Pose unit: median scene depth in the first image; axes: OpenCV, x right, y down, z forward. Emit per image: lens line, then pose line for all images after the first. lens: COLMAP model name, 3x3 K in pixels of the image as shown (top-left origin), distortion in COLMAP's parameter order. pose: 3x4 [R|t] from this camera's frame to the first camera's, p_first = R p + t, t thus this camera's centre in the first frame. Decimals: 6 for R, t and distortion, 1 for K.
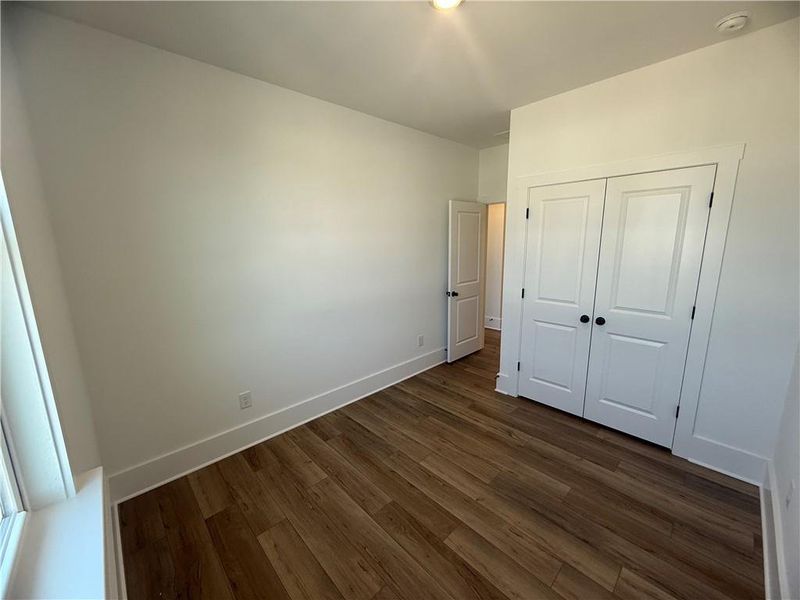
lens RADIAL K [[318.1, 0, 397.7], [0, 318.1, 299.7], [0, 0, 1]] dist [-0.000189, 0.000120]
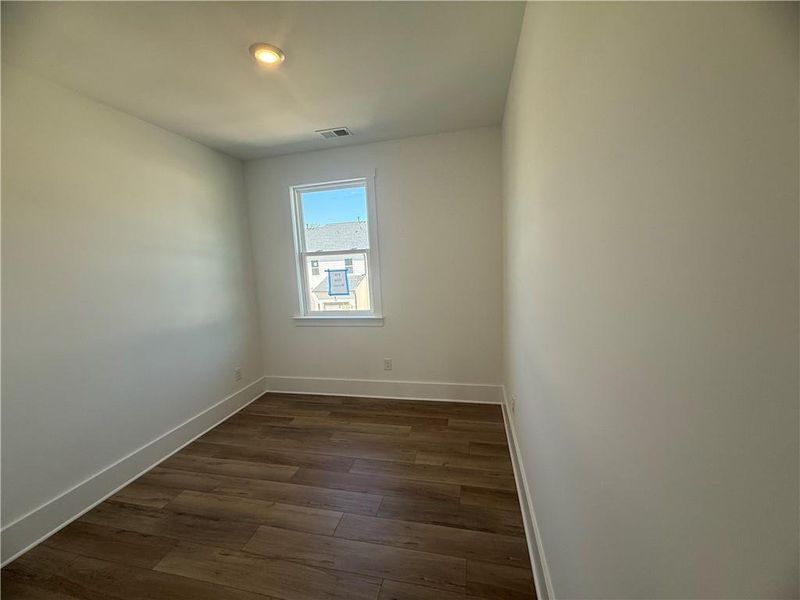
lens RADIAL K [[318.1, 0, 397.7], [0, 318.1, 299.7], [0, 0, 1]] dist [-0.000189, 0.000120]
pose [[-0.830525, 0.125427, -0.542675, 0.409140], [-0.043948, 0.956520, 0.288338, -0.342716], [0.555245, 0.263321, -0.788901, 1.939909]]
